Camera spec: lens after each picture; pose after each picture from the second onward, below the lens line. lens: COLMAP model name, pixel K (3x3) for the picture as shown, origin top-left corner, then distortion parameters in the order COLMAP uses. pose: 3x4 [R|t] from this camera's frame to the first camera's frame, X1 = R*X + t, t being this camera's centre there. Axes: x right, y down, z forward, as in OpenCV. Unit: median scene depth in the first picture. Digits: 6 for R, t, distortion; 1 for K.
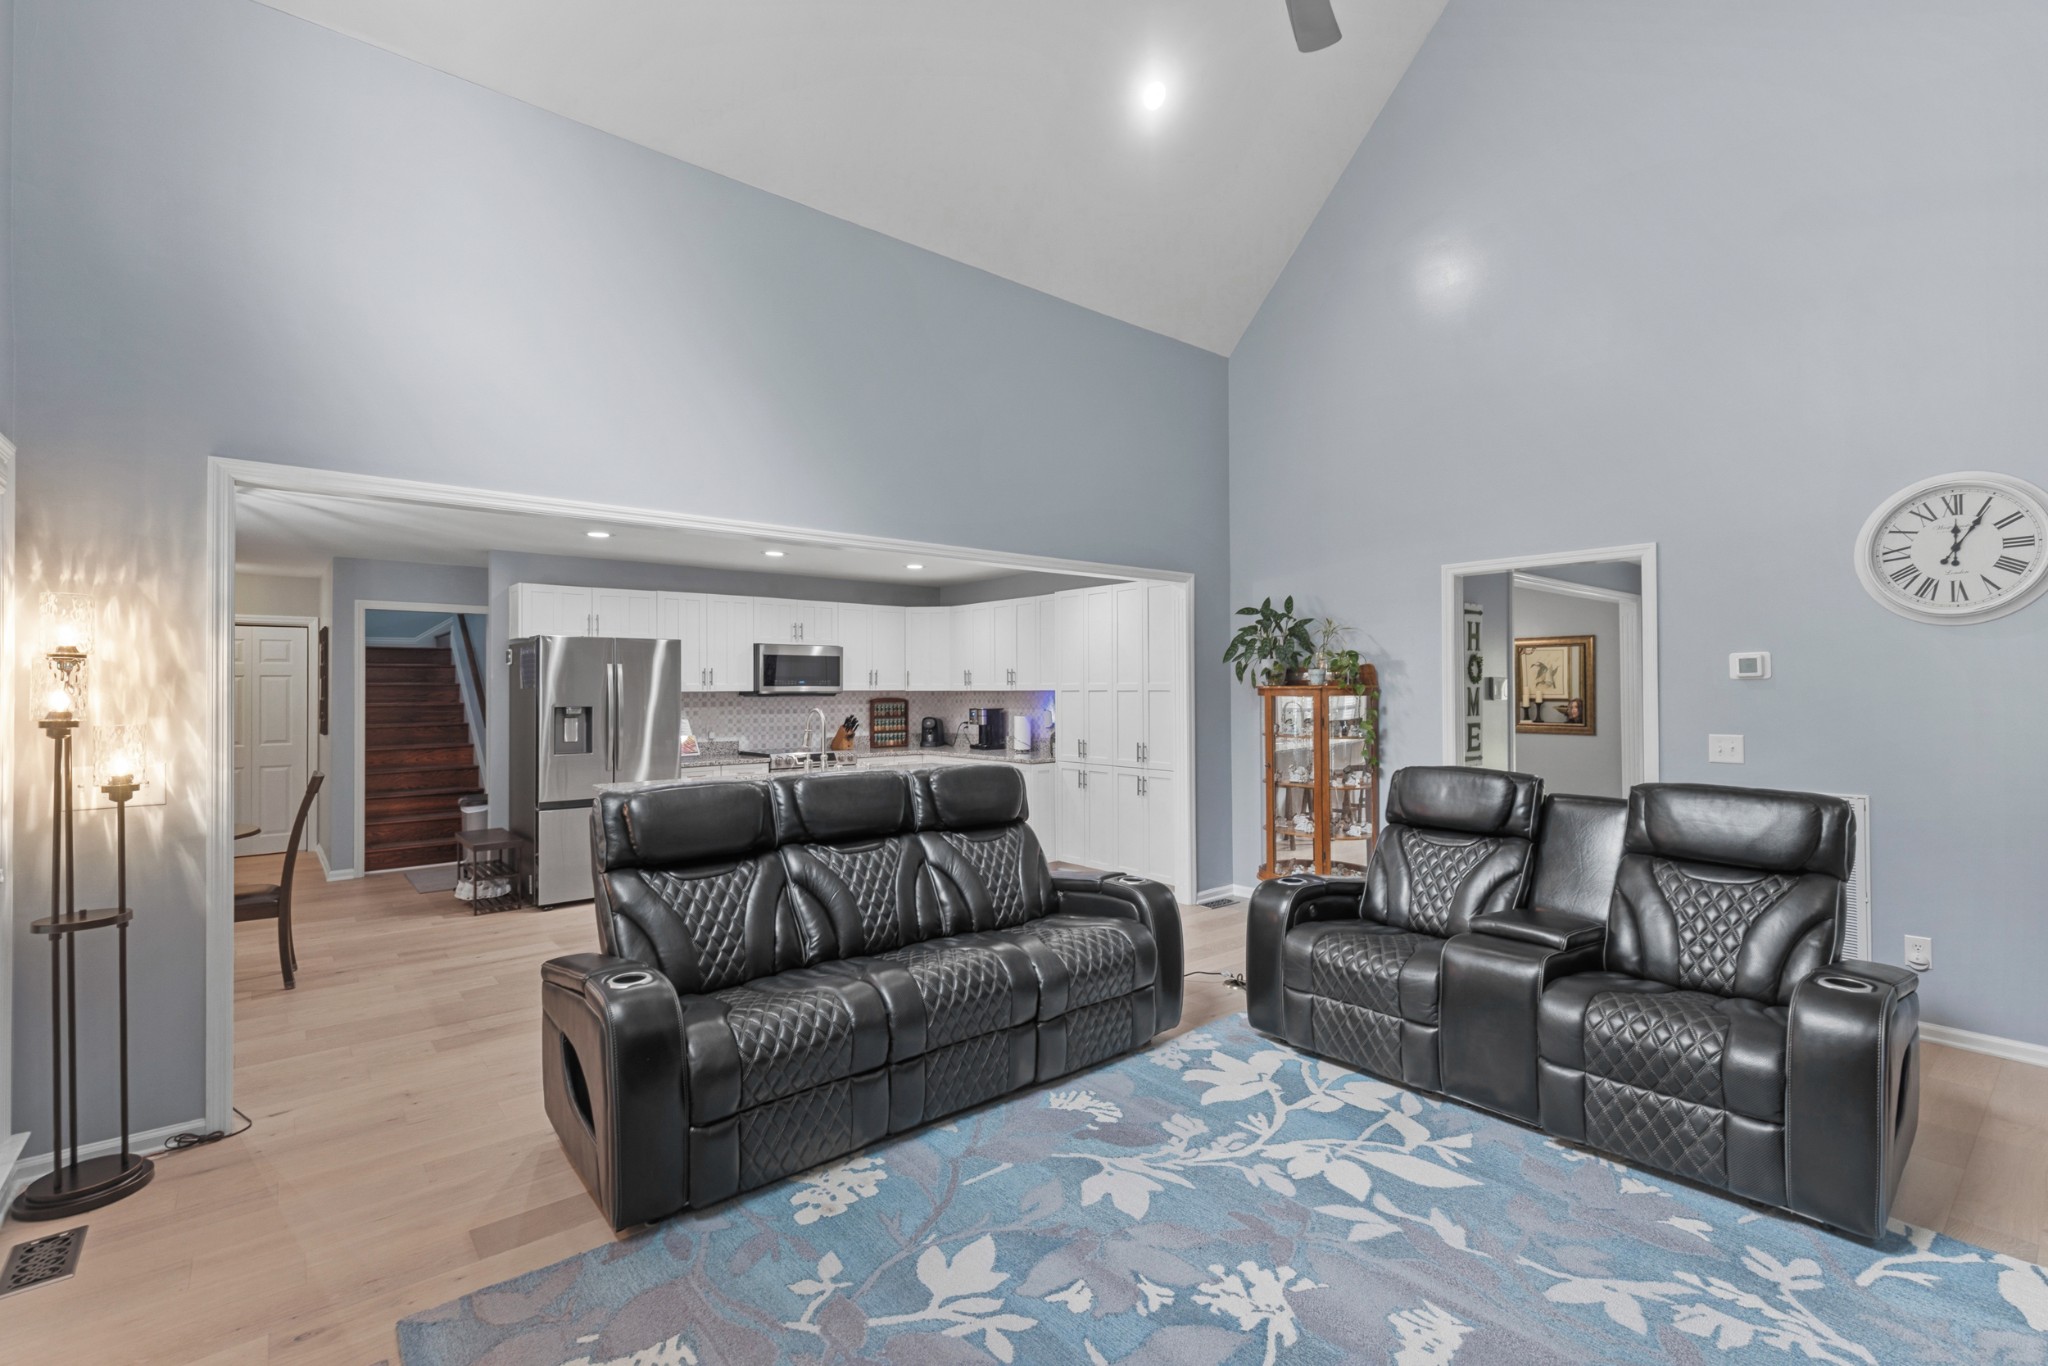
lens RADIAL K [[937.6, 0, 1004.1], [0, 937.6, 686.0], [0, 0, 1]] dist [0.007059, -0.000081]
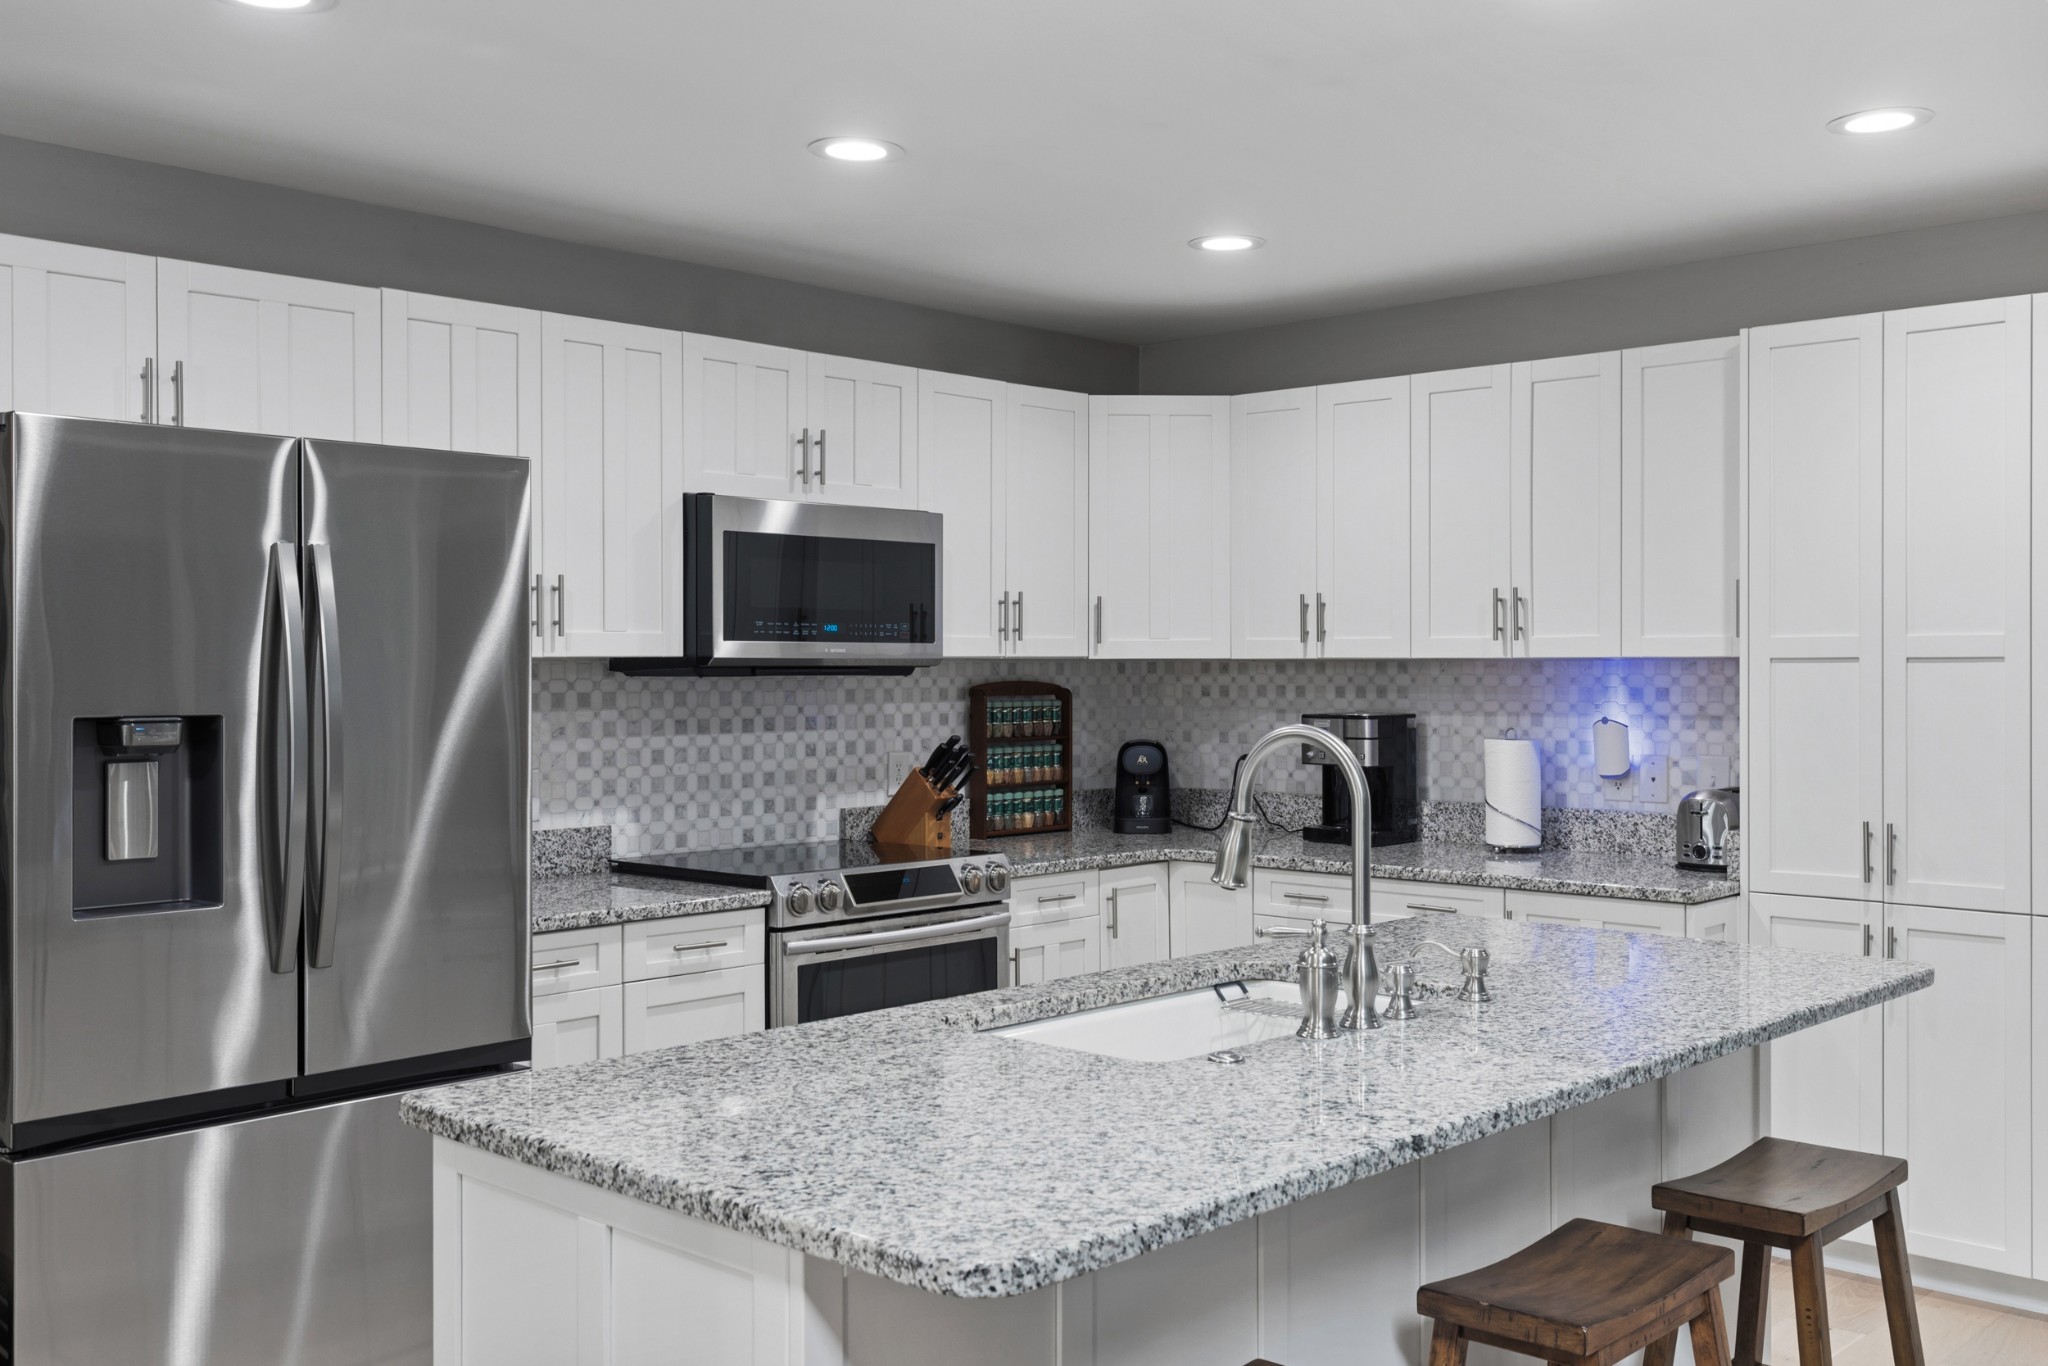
lens RADIAL K [[2022.0, 0, 1028.8], [0, 2022.0, 672.4], [0, 0, 1]] dist [0.004992, 0.000000]
pose [[0.988624, 0.002835, 0.150384, -0.246330], [-0.004208, 0.999952, 0.008815, 0.004041], [-0.150352, -0.009348, 0.988588, 0.352223]]
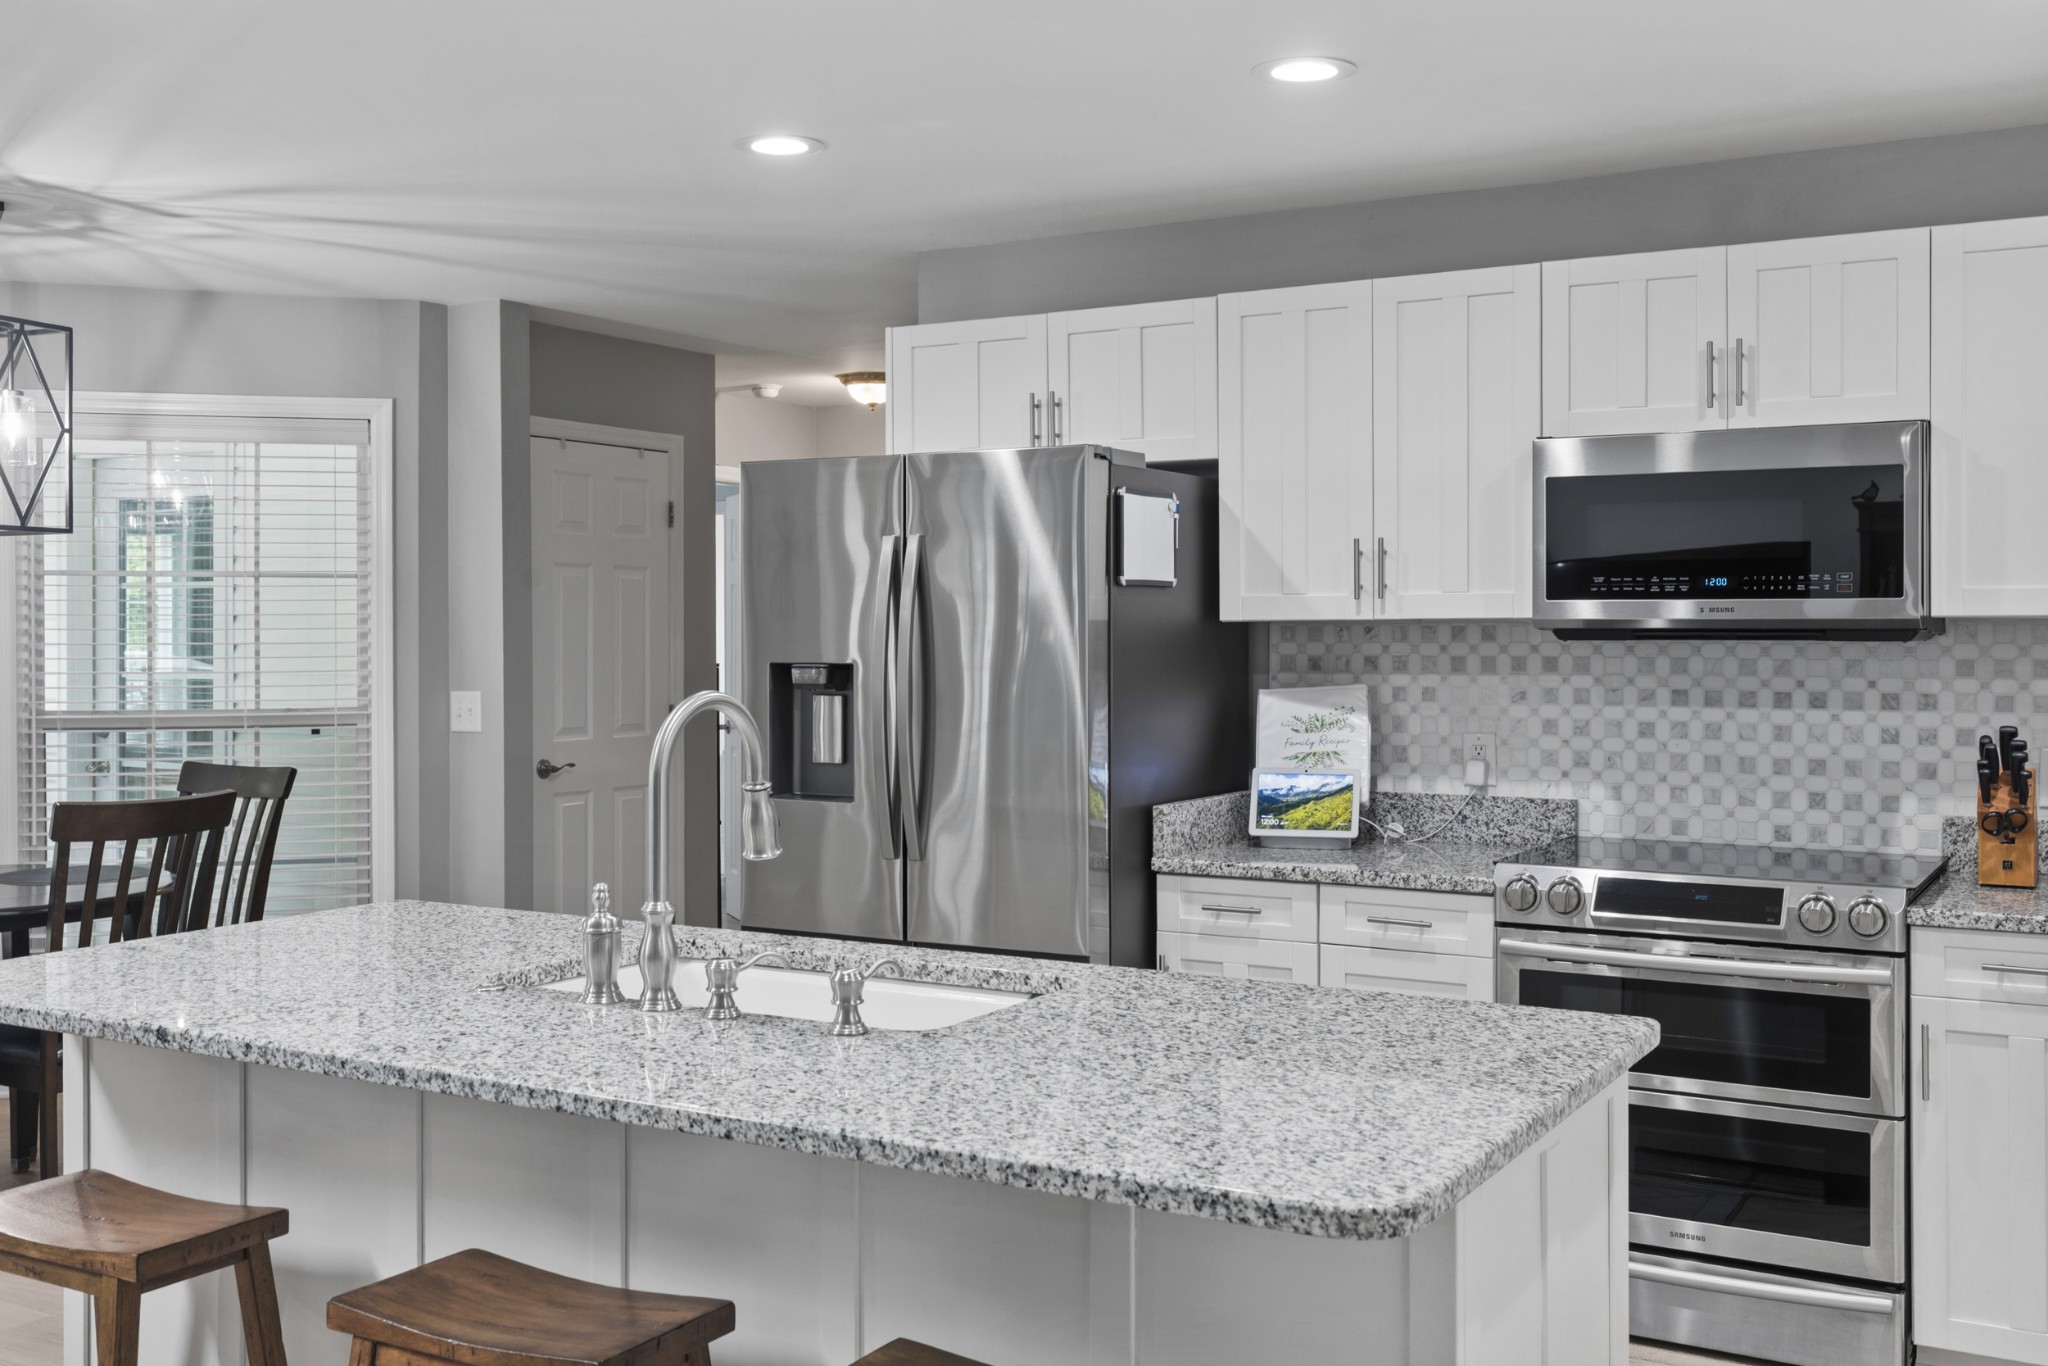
lens RADIAL K [[2022.0, 0, 1018.8], [0, 2022.0, 623.3], [0, 0, 1]] dist [0.004992, 0.000000]
pose [[0.348672, 0.003141, -0.937240, 0.209625], [0.003950, 0.999981, 0.004821, 0.003265], [0.937237, -0.005383, 0.348653, 0.637657]]
